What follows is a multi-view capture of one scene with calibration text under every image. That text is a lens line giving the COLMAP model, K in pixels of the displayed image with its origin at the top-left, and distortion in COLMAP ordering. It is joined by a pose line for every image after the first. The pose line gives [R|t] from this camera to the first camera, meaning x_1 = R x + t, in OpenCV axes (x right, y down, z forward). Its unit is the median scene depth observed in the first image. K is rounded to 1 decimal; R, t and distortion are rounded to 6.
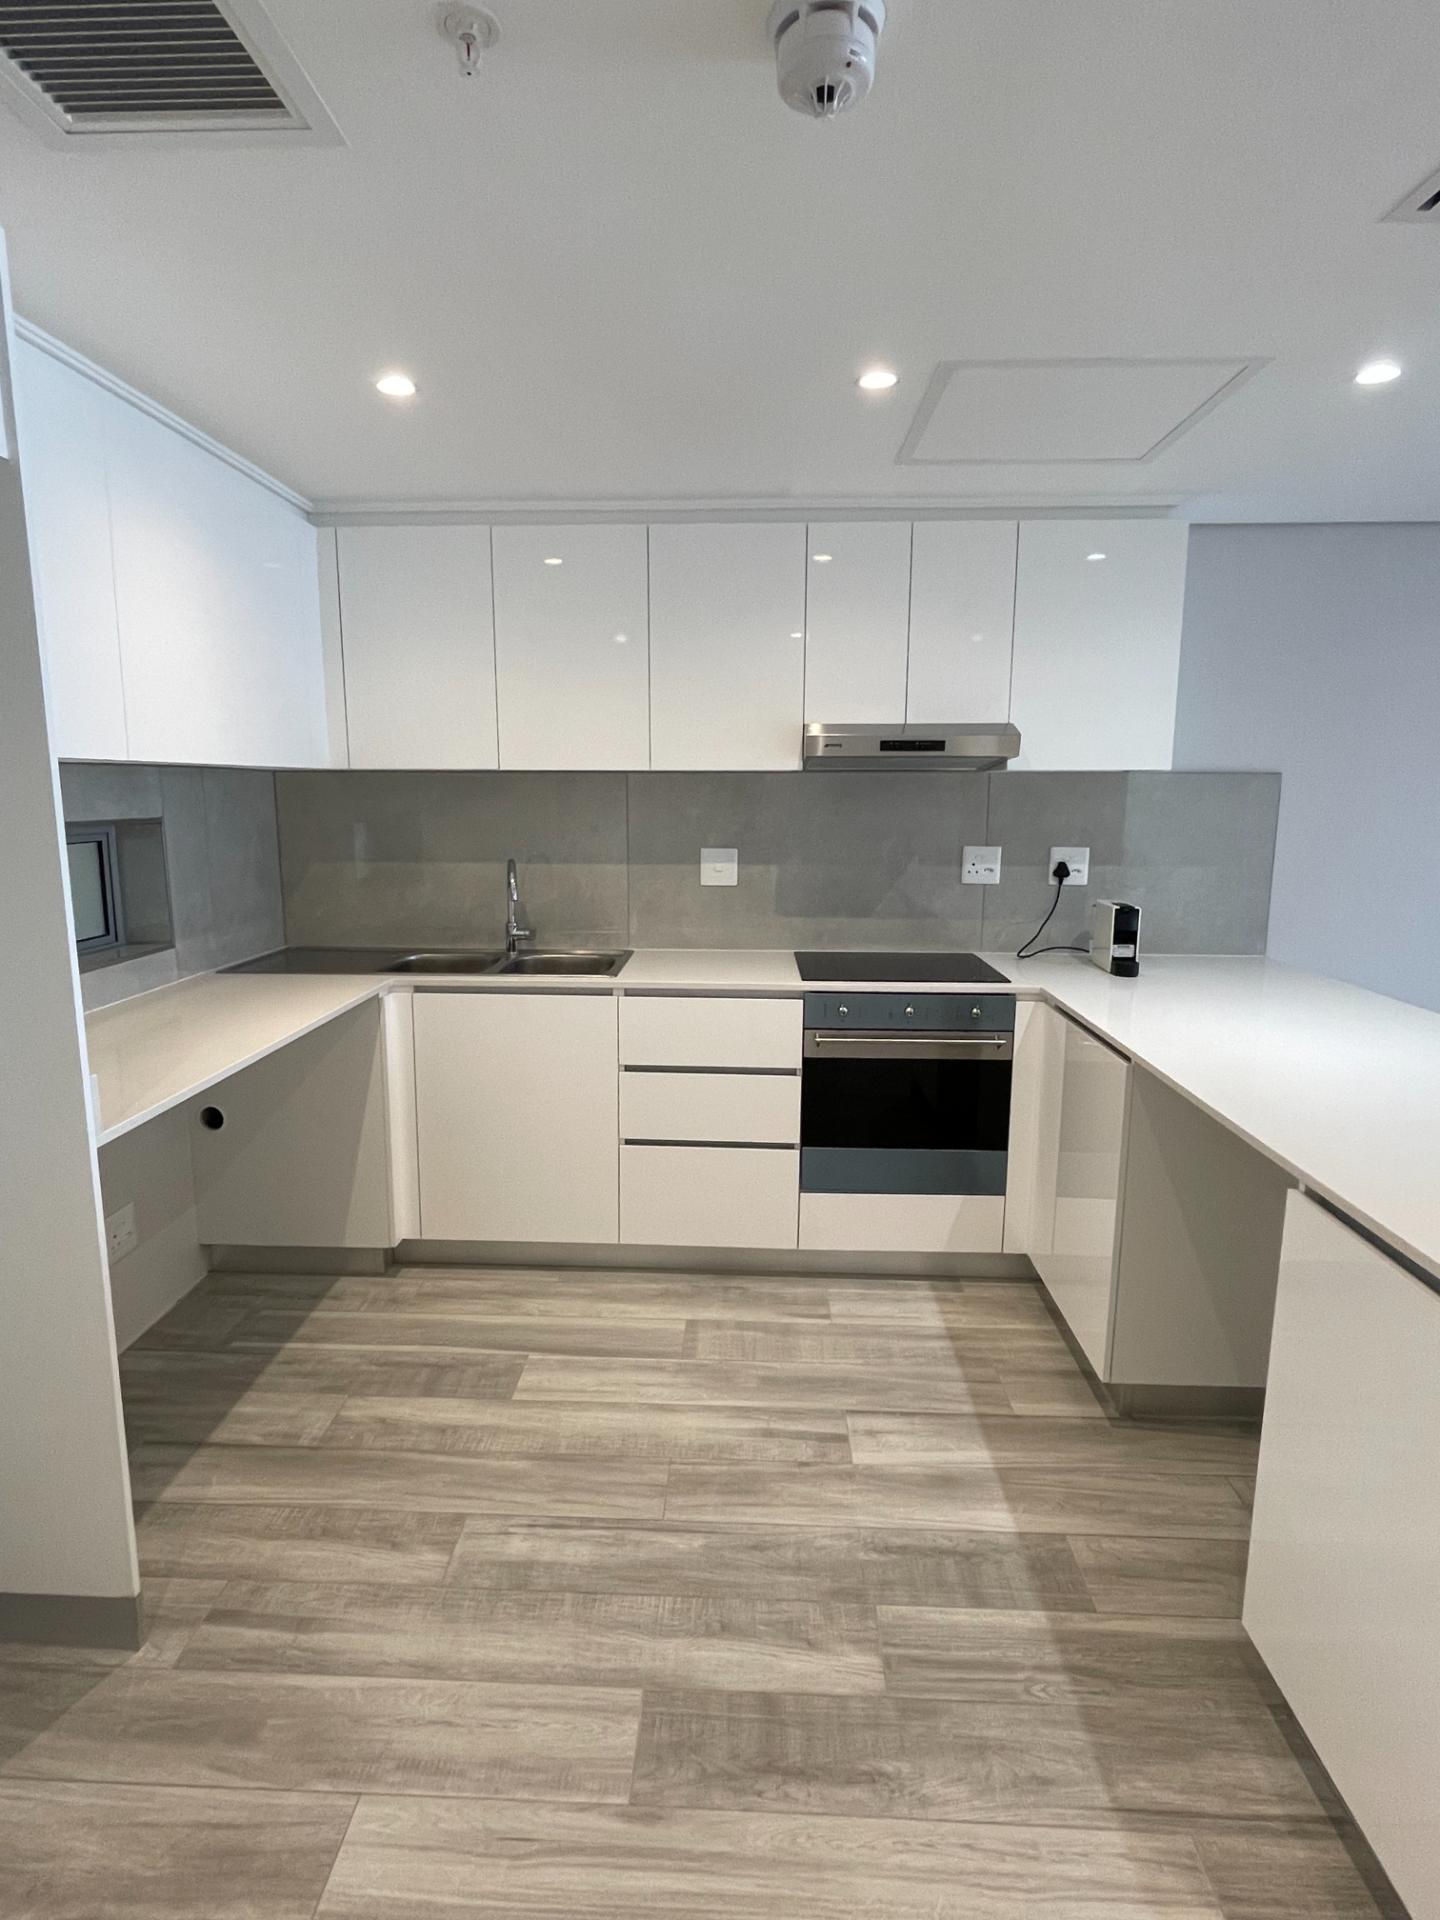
lens RADIAL K [[1029.0, 0, 728.5], [0, 1029.0, 968.8], [0, 0, 1]] dist [-0.005075, 0.003769]
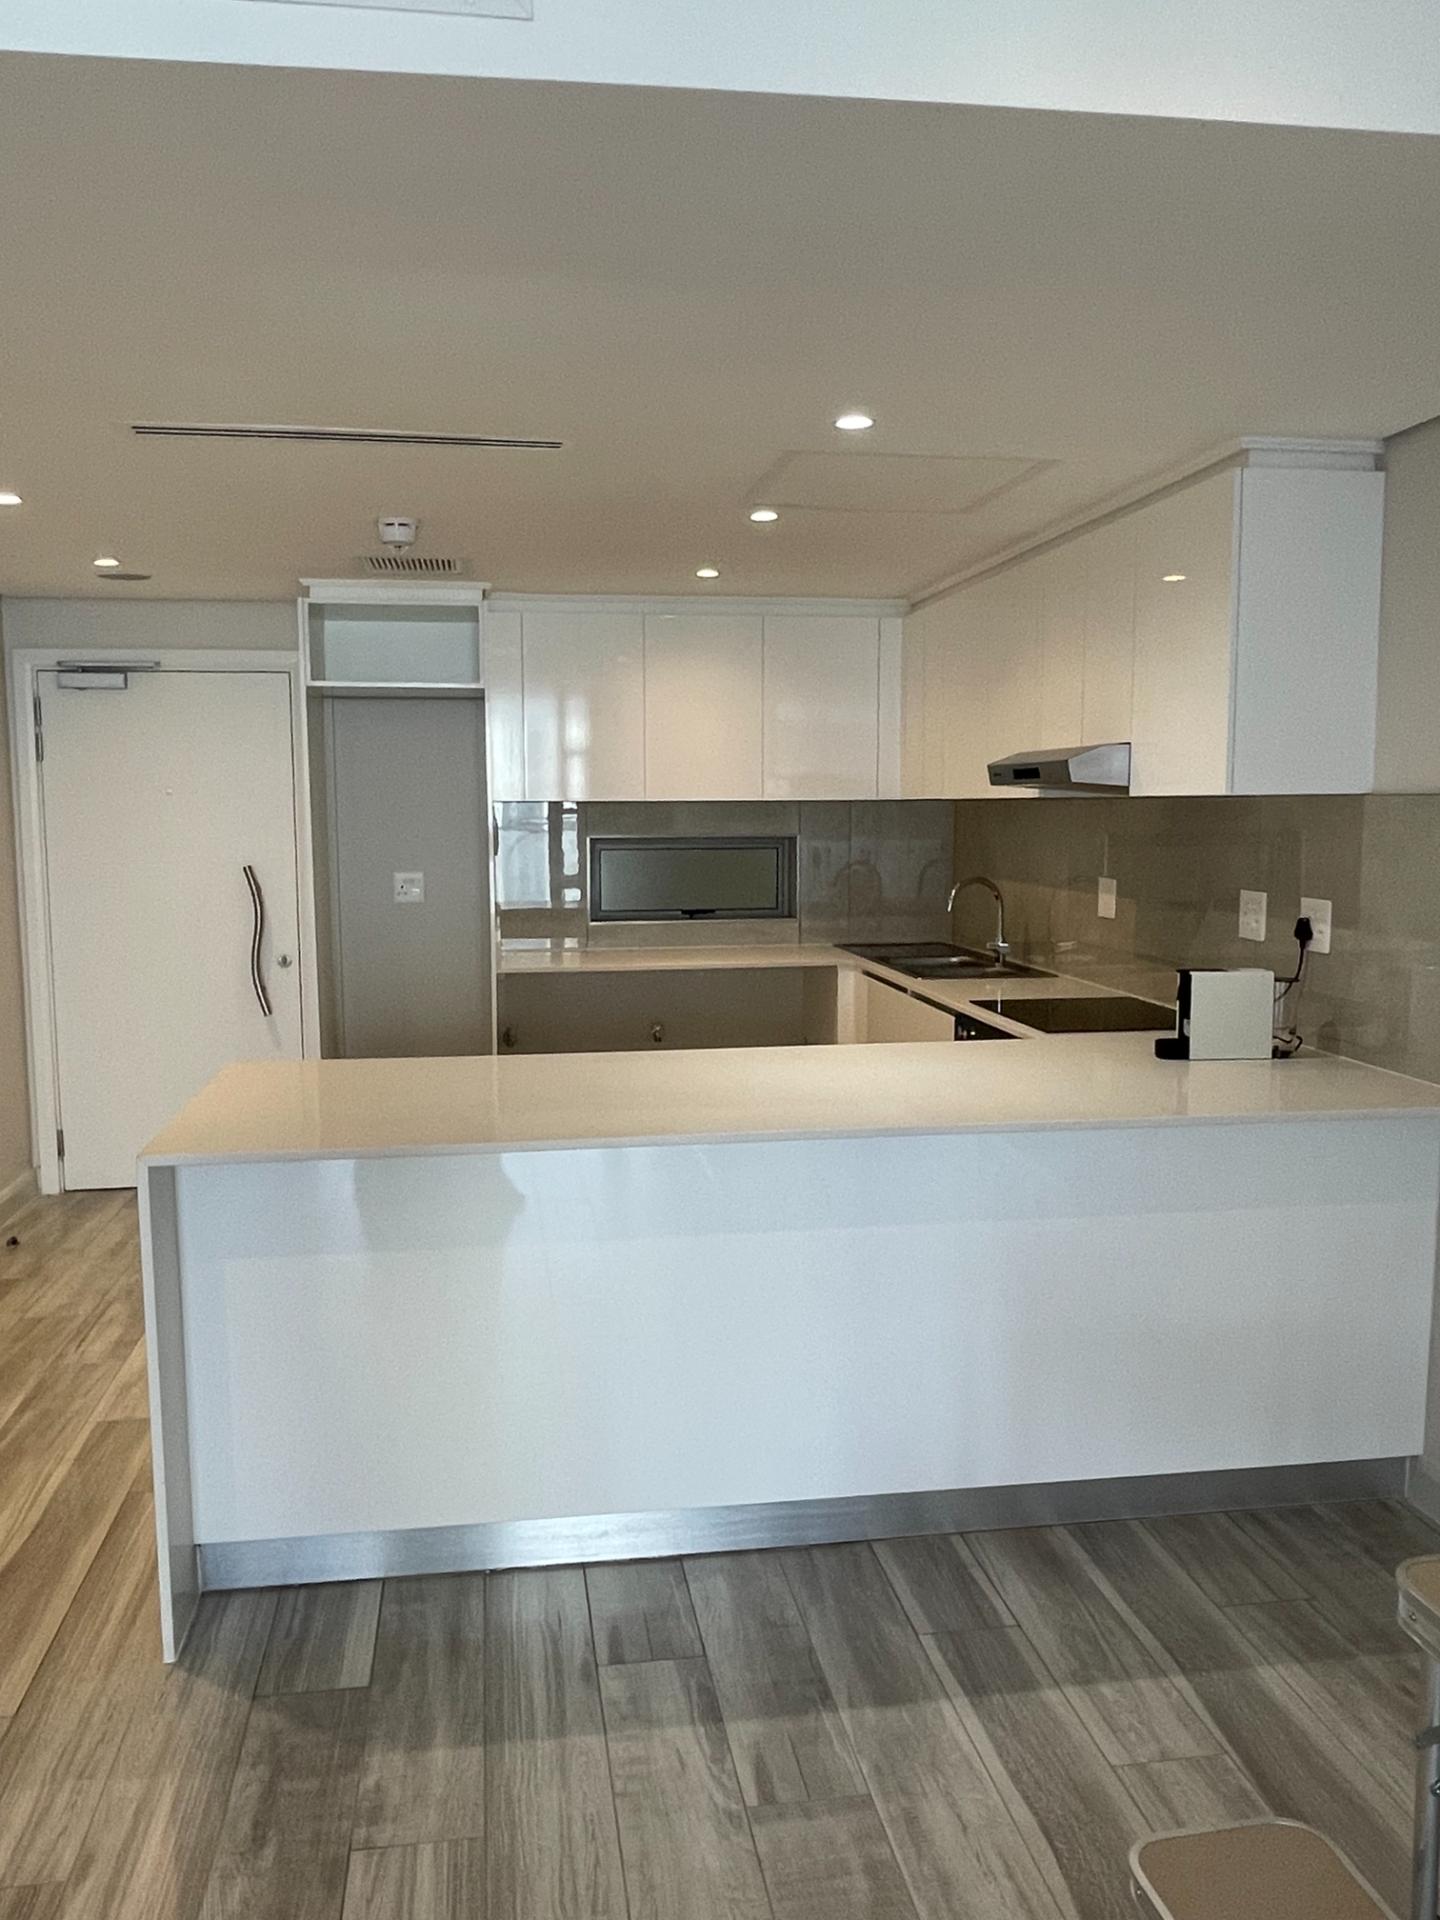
lens RADIAL K [[1479.7, 0, 690.1], [0, 1479.7, 982.9], [0, 0, 1]] dist [0.041609, -0.030084]
pose [[0.176015, 0.116468, -0.977473, 1.541972], [-0.166003, 0.982267, 0.087147, -0.094535], [0.970289, 0.146924, 0.192228, 0.459673]]
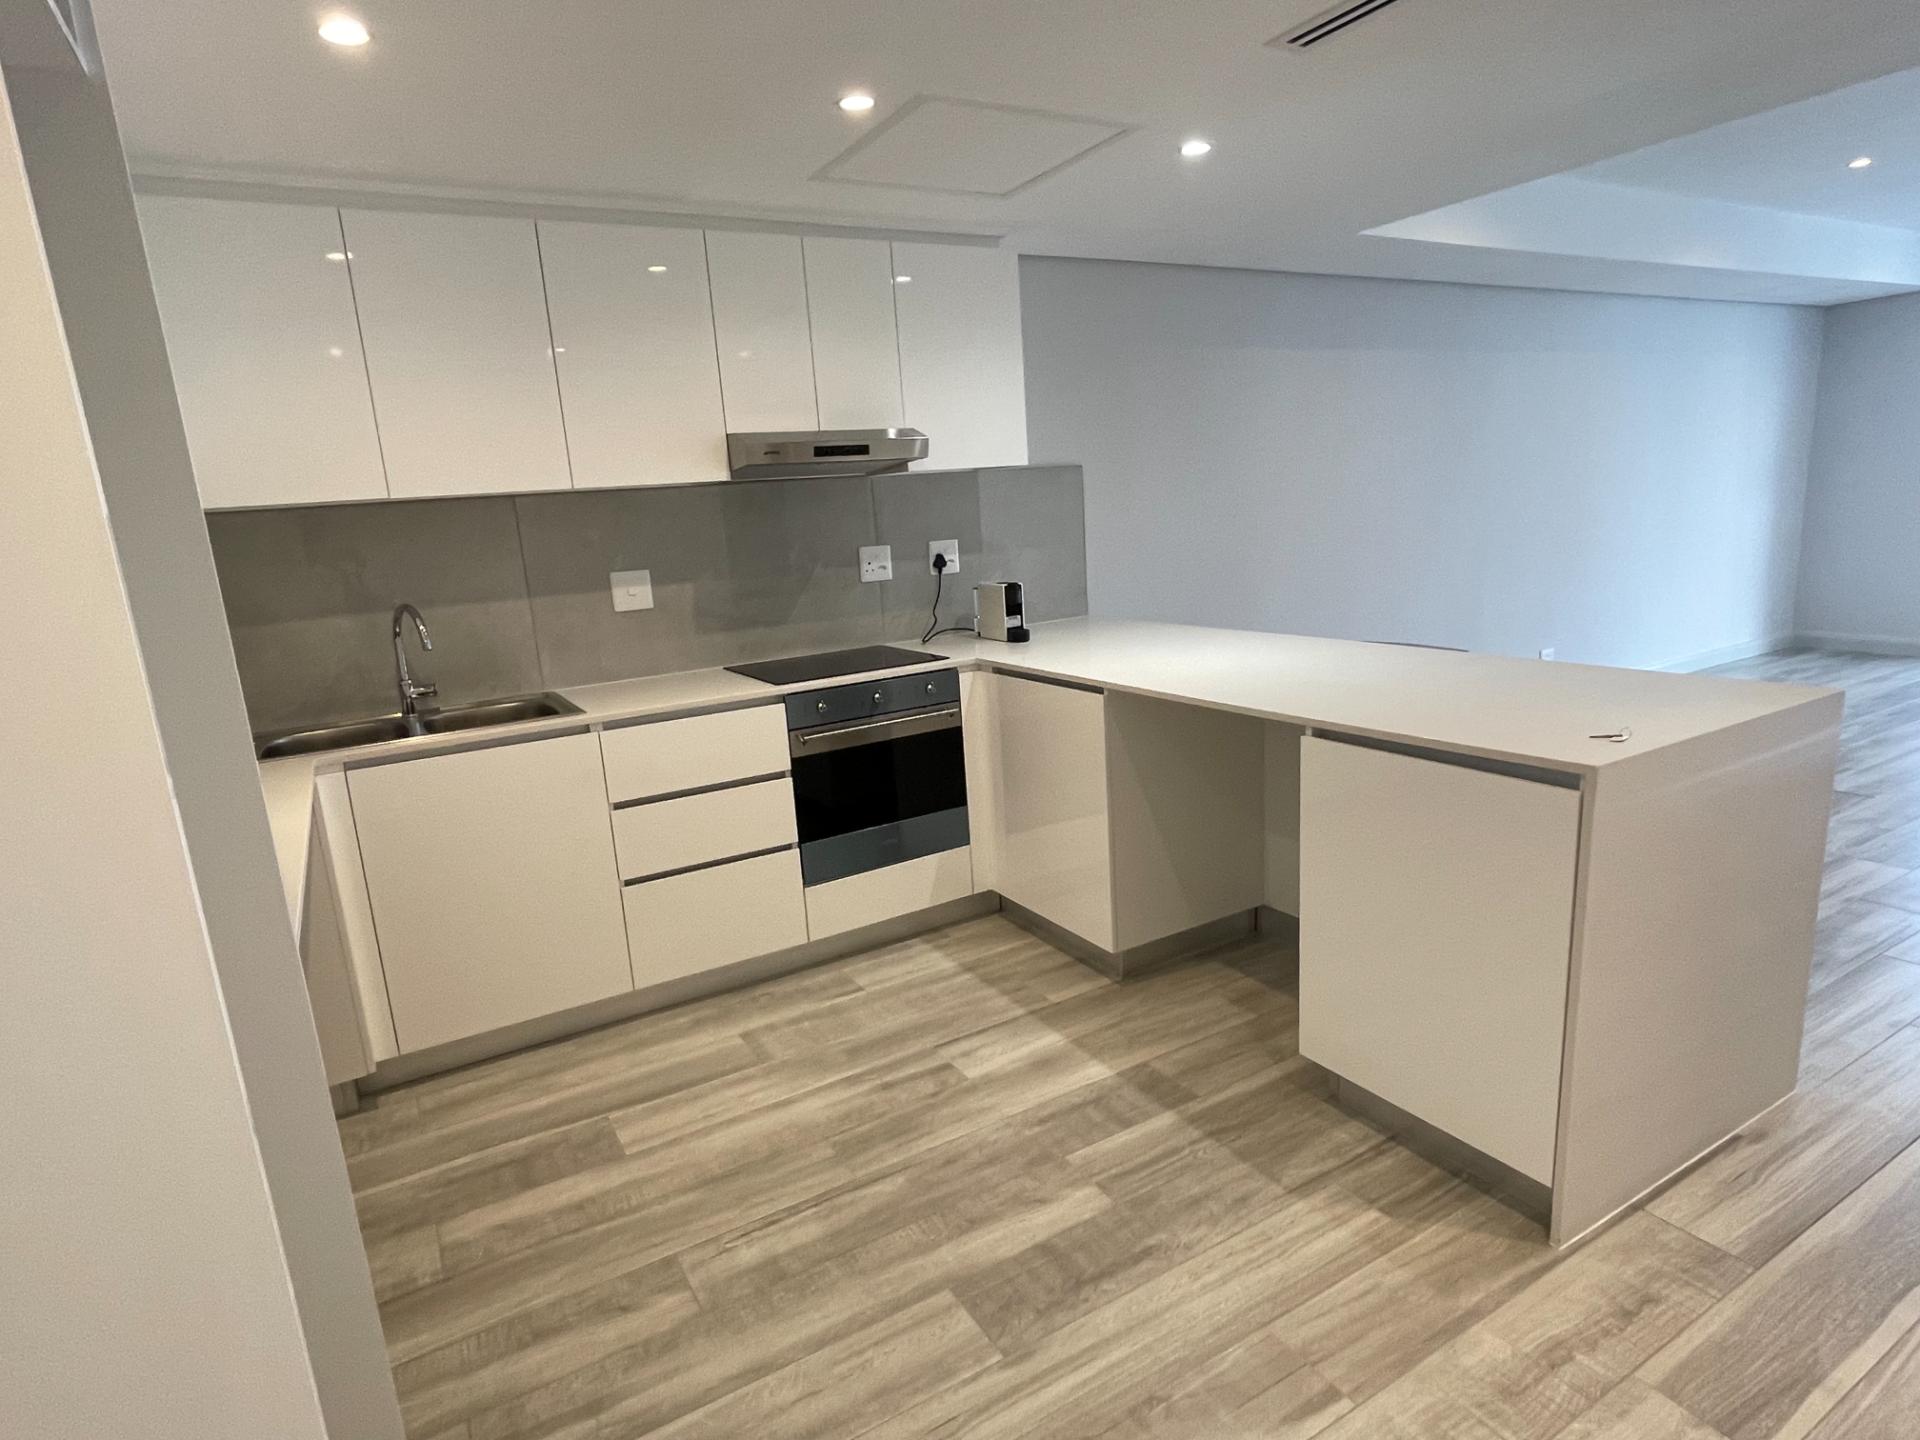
lens RADIAL K [[1029.0, 0, 1005.9], [0, 1029.0, 745.7], [0, 0, 1]] dist [-0.005075, 0.003769]
pose [[0.833424, -0.186668, 0.520153, -0.298085], [0.162577, 0.982392, 0.092061, 0.013746], [-0.528179, 0.007839, 0.849097, 0.003213]]
